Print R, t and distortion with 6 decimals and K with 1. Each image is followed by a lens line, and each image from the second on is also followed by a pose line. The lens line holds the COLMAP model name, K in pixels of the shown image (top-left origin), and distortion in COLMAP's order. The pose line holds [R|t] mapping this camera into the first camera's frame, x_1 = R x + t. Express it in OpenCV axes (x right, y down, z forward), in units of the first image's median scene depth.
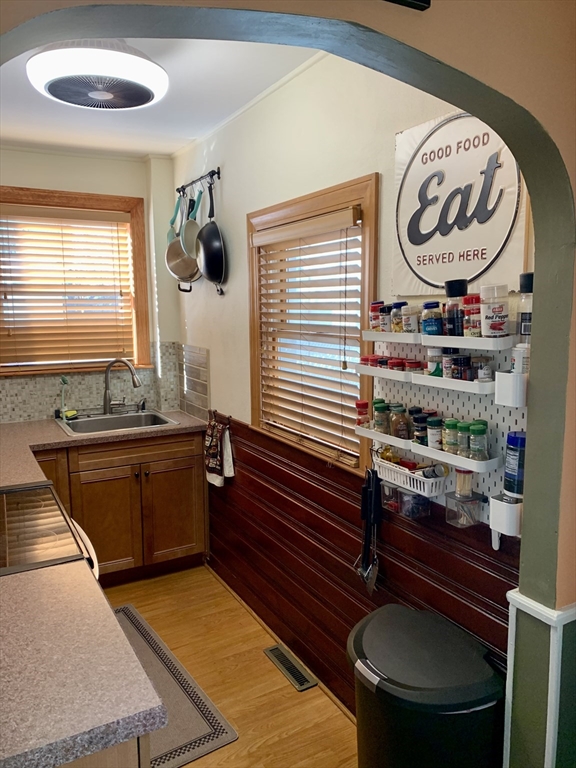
lens RADIAL K [[583.5, 0, 287.1], [0, 583.5, 381.3], [0, 0, 1]] dist [0.034436, -0.046598]
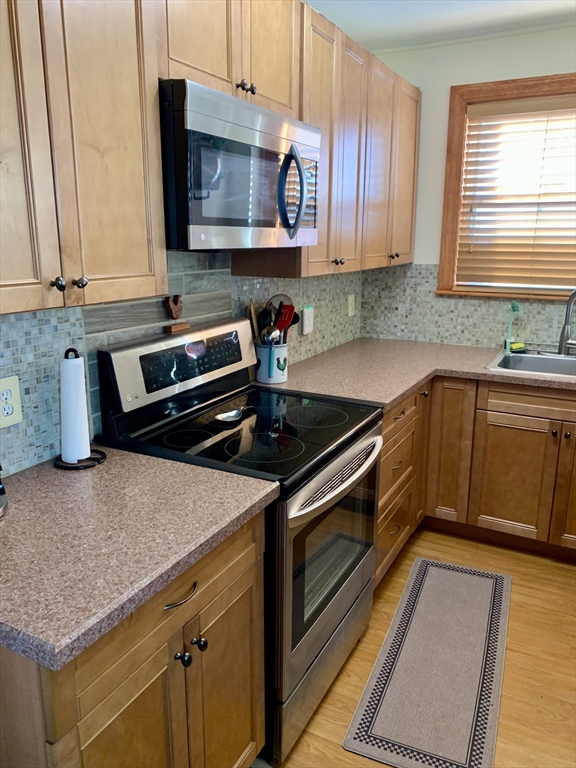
lens RADIAL K [[583.5, 0, 285.5], [0, 583.5, 380.6], [0, 0, 1]] dist [0.034436, -0.046598]
pose [[0.537007, 0.210343, -0.816933, 0.182356], [-0.116585, 0.977627, 0.175081, -0.007559], [0.835483, 0.001223, 0.549516, 0.247854]]
